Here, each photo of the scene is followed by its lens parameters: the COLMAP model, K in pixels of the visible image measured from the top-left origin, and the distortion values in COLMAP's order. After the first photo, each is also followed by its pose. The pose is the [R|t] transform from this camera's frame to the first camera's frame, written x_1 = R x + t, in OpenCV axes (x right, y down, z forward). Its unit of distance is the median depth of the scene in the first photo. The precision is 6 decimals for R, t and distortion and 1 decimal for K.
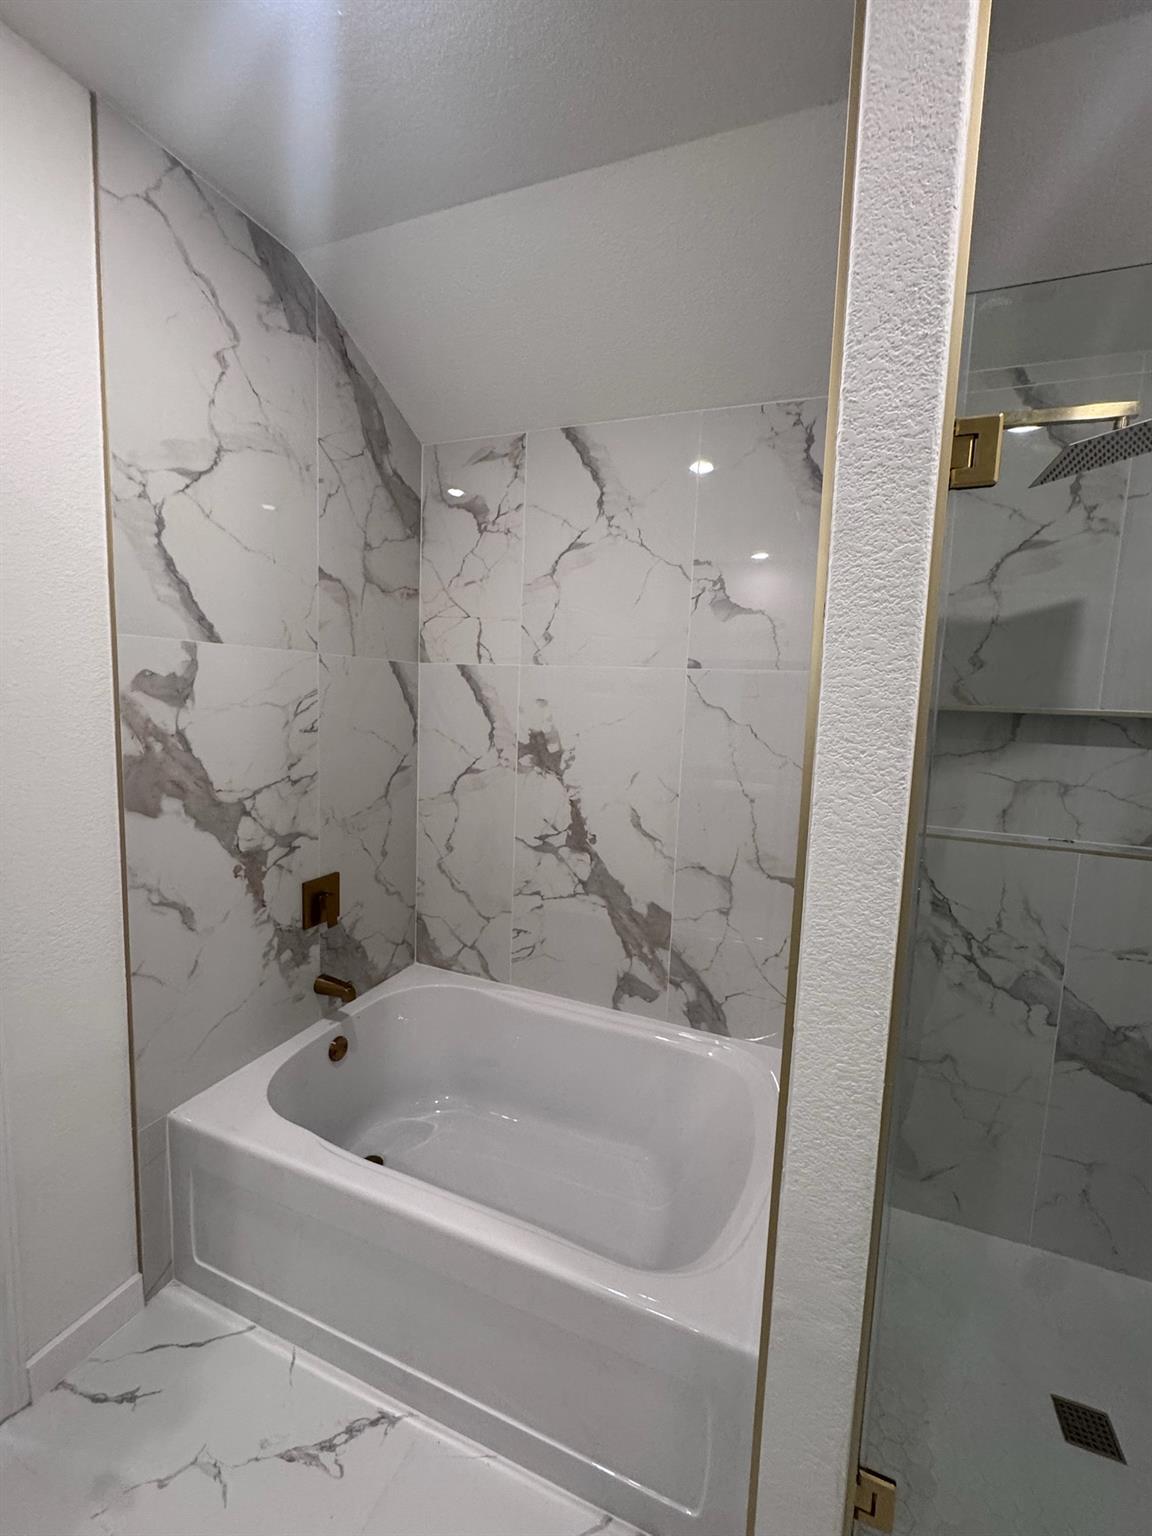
lens RADIAL K [[652.2, 0, 573.7], [0, 652.2, 768.6], [0, 0, 1]] dist [-0.001950, 0.000600]
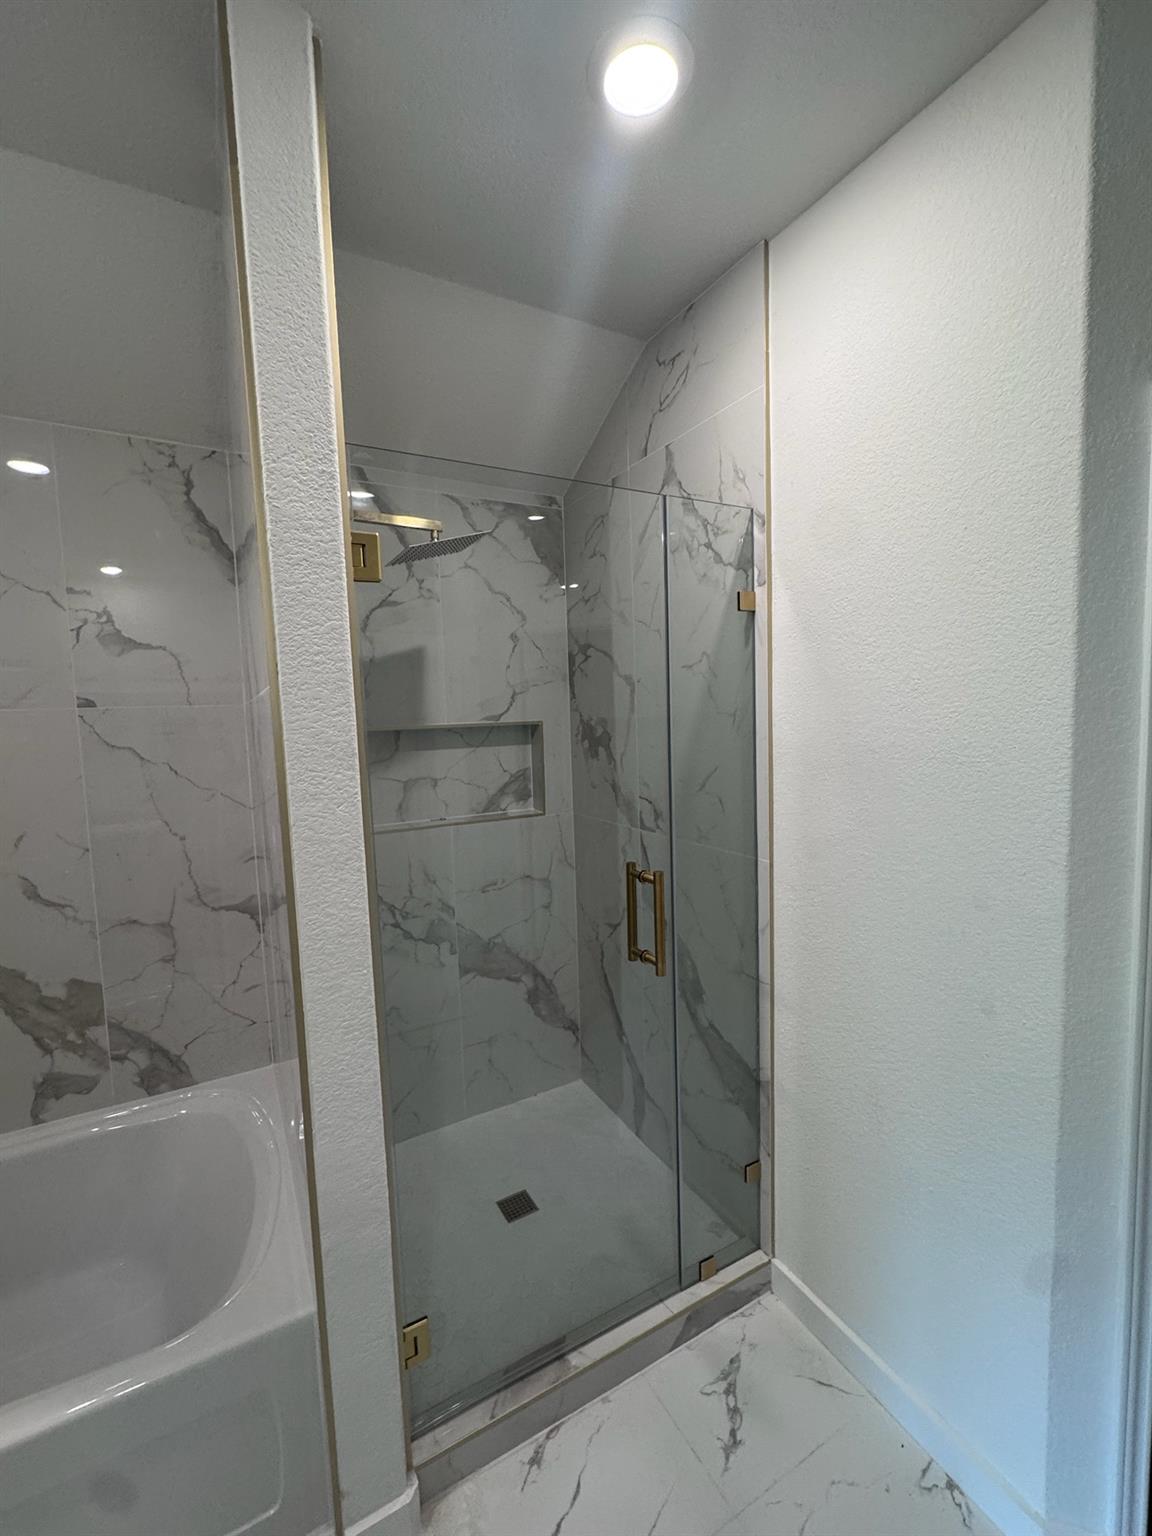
lens RADIAL K [[652.2, 0, 577.8], [0, 652.2, 768.1], [0, 0, 1]] dist [-0.001950, 0.000600]
pose [[0.619688, -0.123392, 0.775088, -0.102182], [0.143263, 0.988756, 0.042867, -0.011853], [-0.771662, 0.084477, 0.630397, -0.084896]]
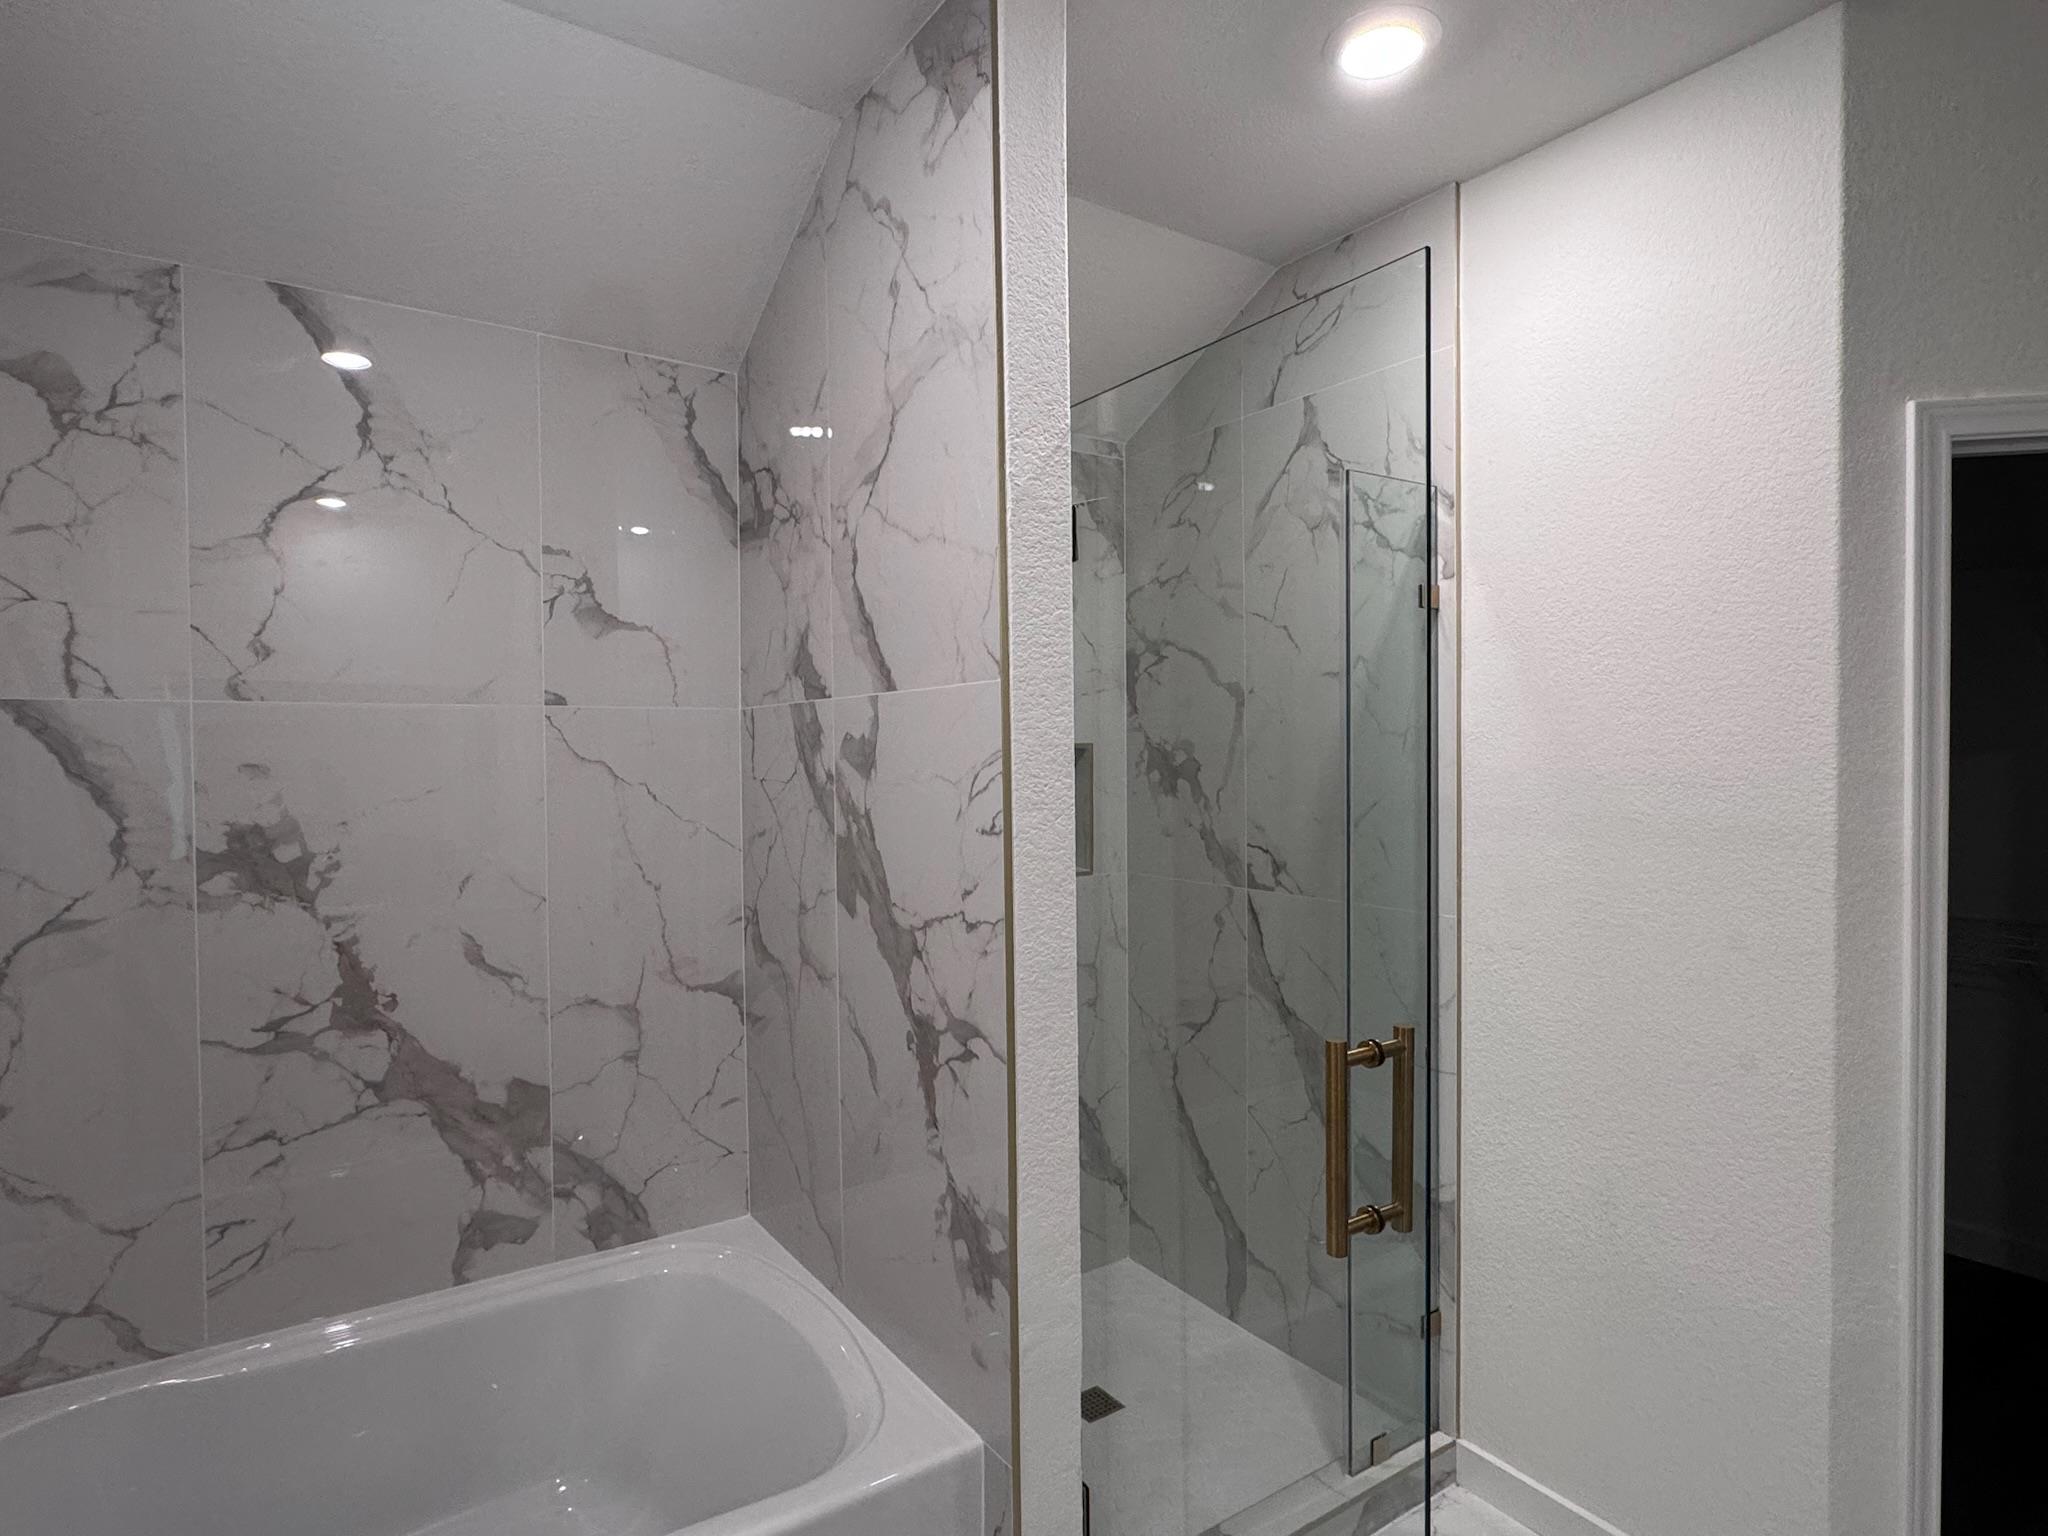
lens RADIAL K [[1103.6, 0, 1020.8], [0, 1103.6, 774.5], [0, 0, 1]] dist [-0.000182, 0.001127]
pose [[0.549705, -0.061896, 0.833063, -0.495229], [0.124552, 0.992177, -0.008468, -0.013992], [-0.826022, 0.108415, 0.553114, -0.013288]]
